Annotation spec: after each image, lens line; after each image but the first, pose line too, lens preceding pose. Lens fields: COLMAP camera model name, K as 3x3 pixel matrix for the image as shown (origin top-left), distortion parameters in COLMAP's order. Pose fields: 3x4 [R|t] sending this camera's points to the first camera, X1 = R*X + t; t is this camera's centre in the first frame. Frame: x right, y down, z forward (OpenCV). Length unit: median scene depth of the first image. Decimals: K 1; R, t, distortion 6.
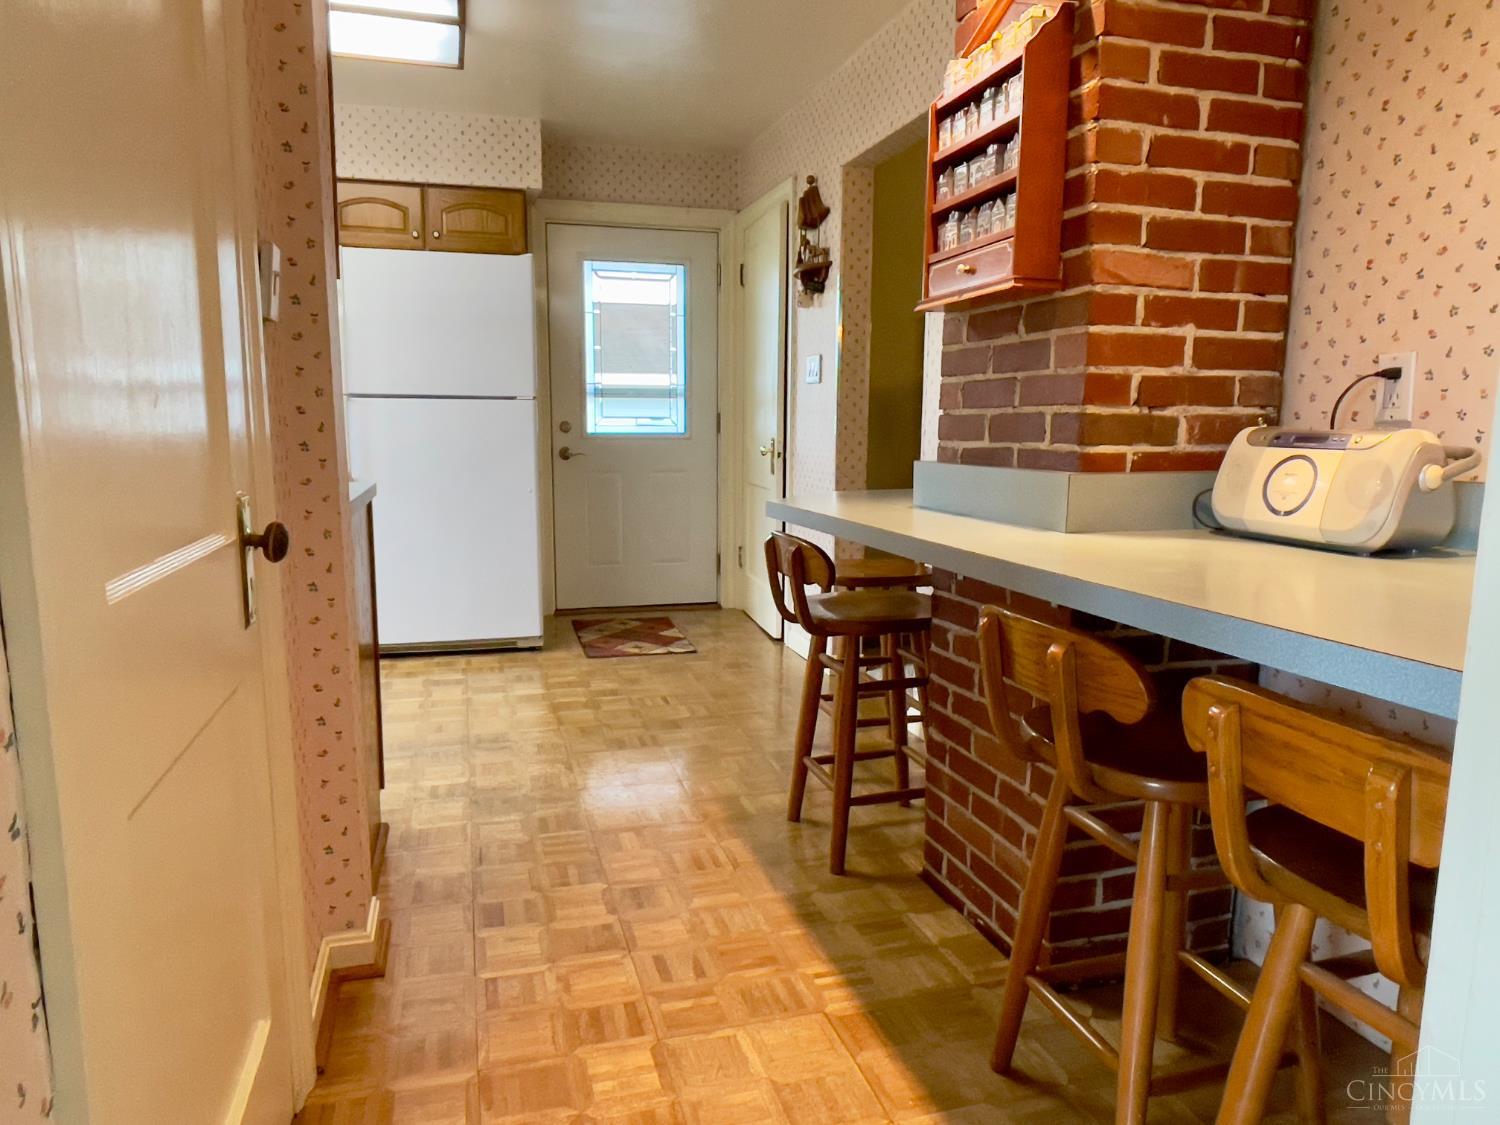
lens RADIAL K [[984.9, 0, 748.7], [0, 984.9, 561.9], [0, 0, 1]] dist [-0.002059, -0.000411]
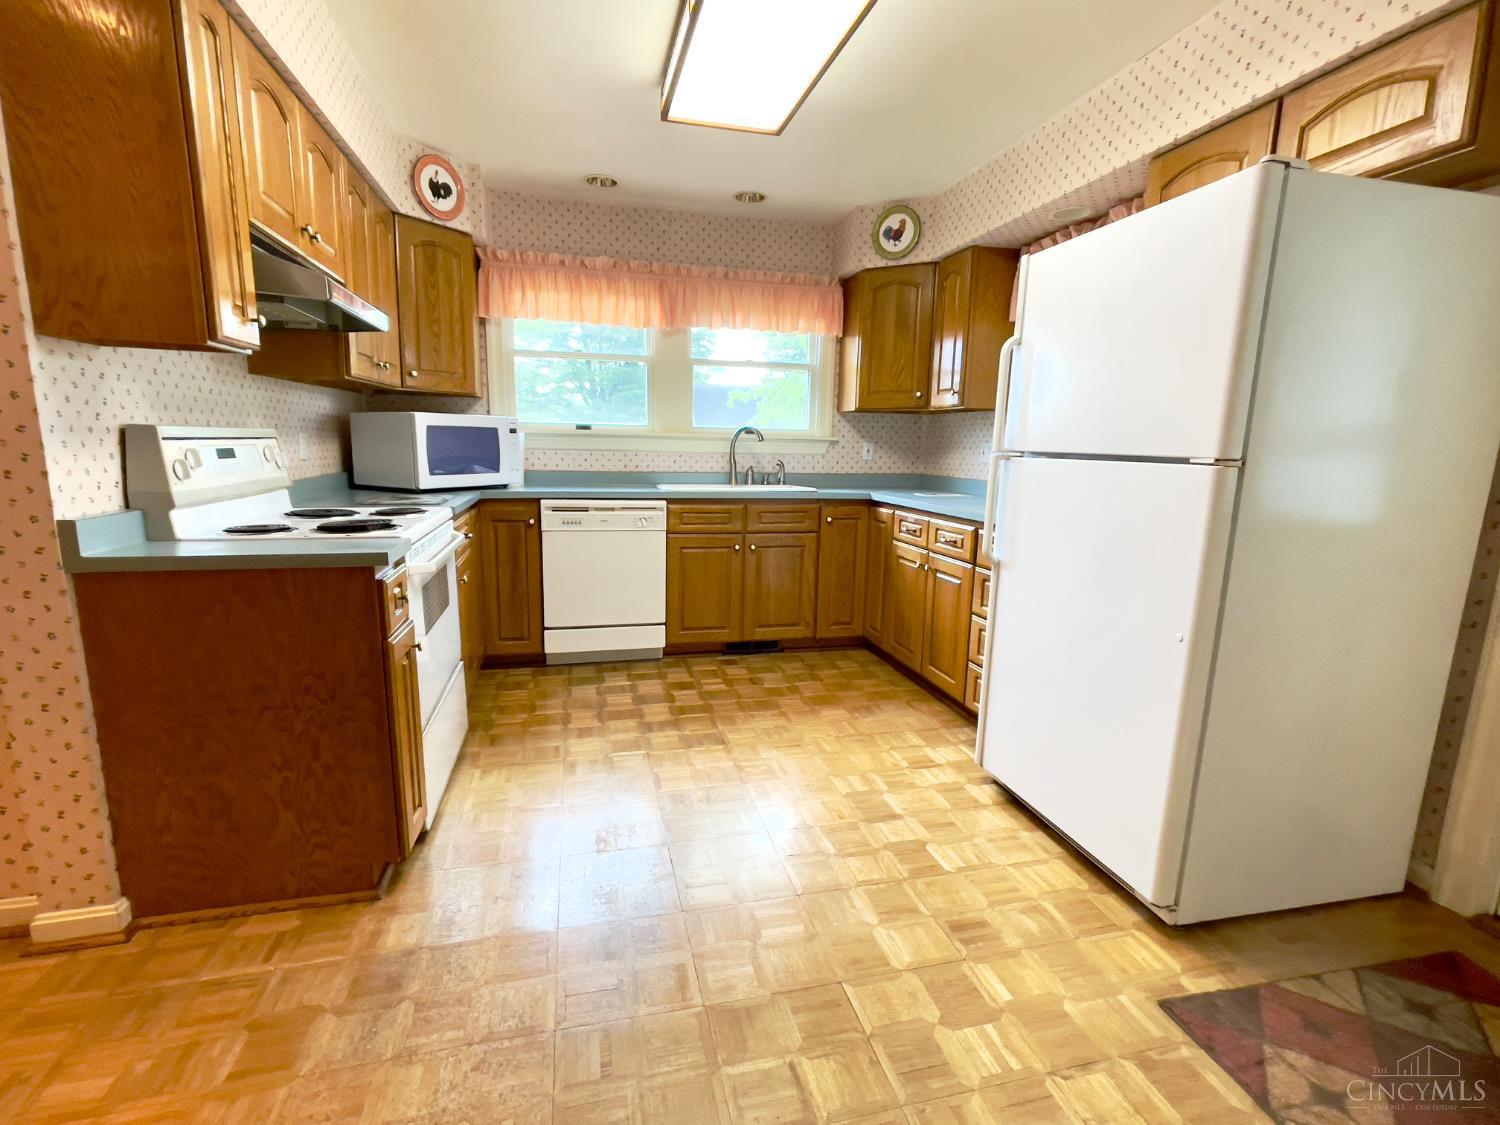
lens RADIAL K [[676.2, 0, 749.8], [0, 676.2, 559.3], [0, 0, 1]] dist [-0.001306, -0.000333]
pose [[-0.029570, 0.168635, -0.985235, 0.138142], [-0.170958, 0.970289, 0.171207, -0.142564], [0.984835, 0.173496, 0.000138, 0.812455]]
